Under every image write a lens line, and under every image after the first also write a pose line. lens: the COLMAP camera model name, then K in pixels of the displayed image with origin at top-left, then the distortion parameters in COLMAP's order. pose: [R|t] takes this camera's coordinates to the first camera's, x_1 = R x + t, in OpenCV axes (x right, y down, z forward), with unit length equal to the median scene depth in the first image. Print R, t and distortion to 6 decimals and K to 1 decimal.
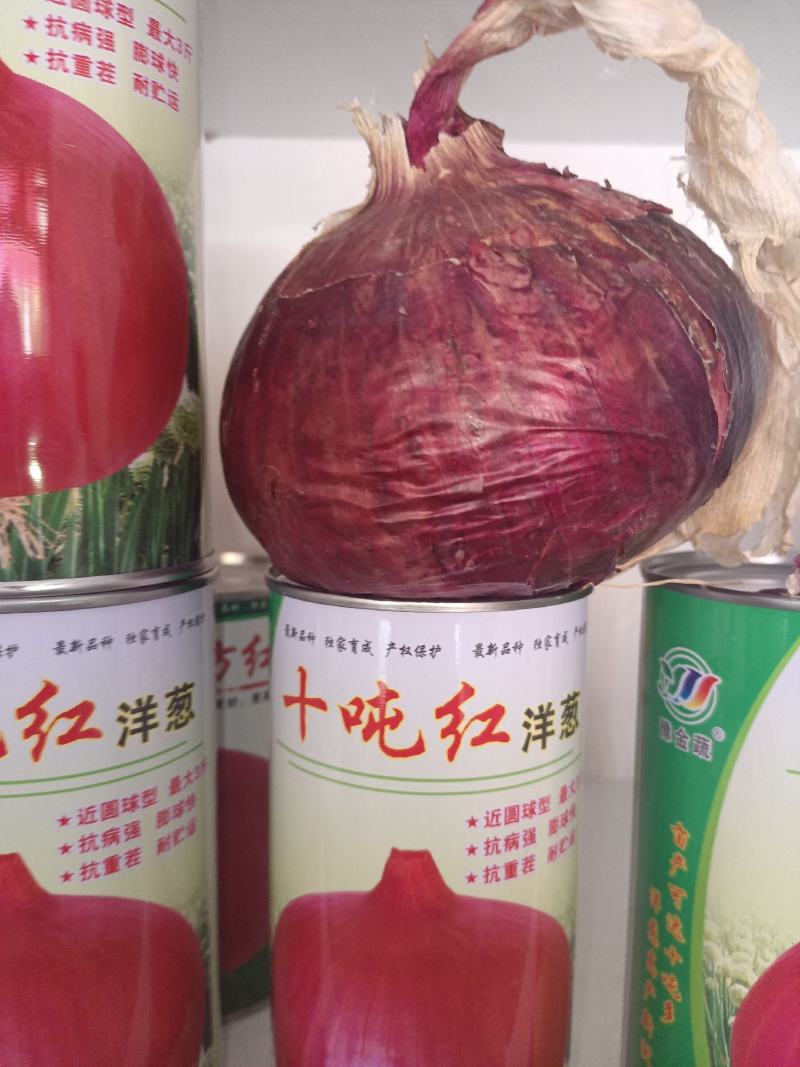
lens RADIAL K [[846.3, 0, 371.6], [0, 846.3, 530.8], [0, 0, 1]] dist [0.048205, -0.142271]
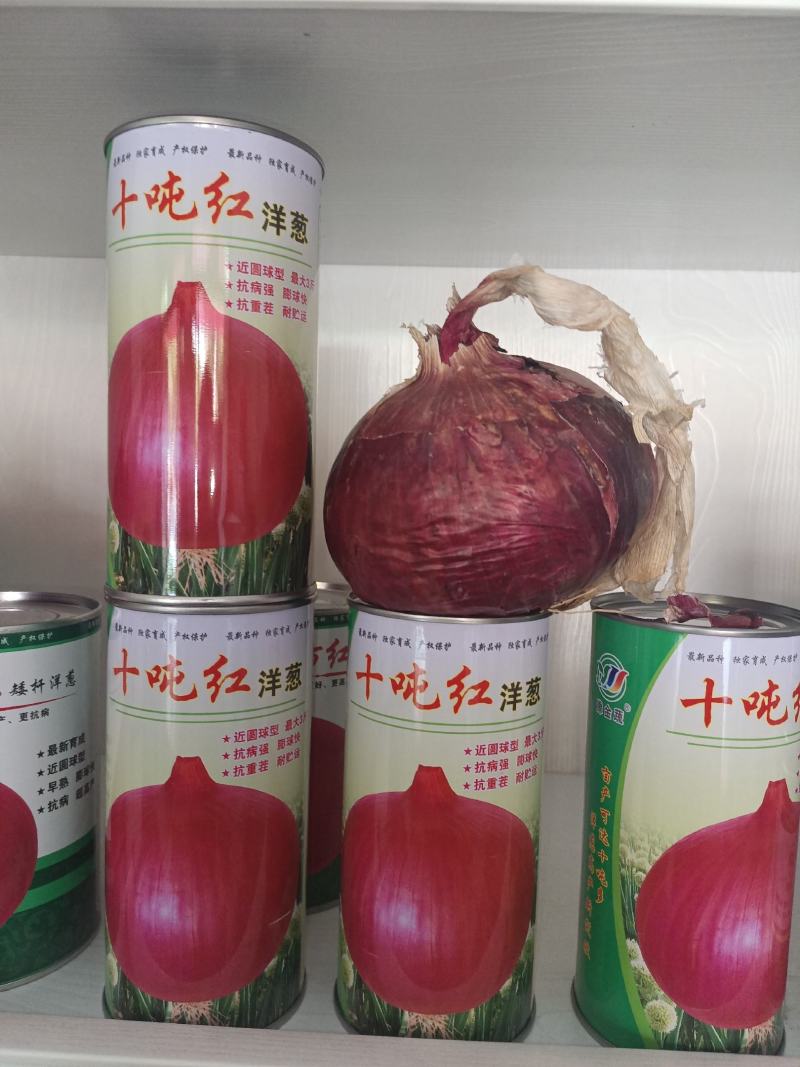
lens RADIAL K [[817.7, 0, 396.5], [0, 817.7, 537.5], [0, 0, 1]] dist [0.065145, -0.117699]
pose [[0.998514, 0.030444, -0.045199, 0.040280], [-0.031626, 0.999170, -0.025668, -0.030178], [0.044380, 0.027060, 0.998648, -0.644348]]
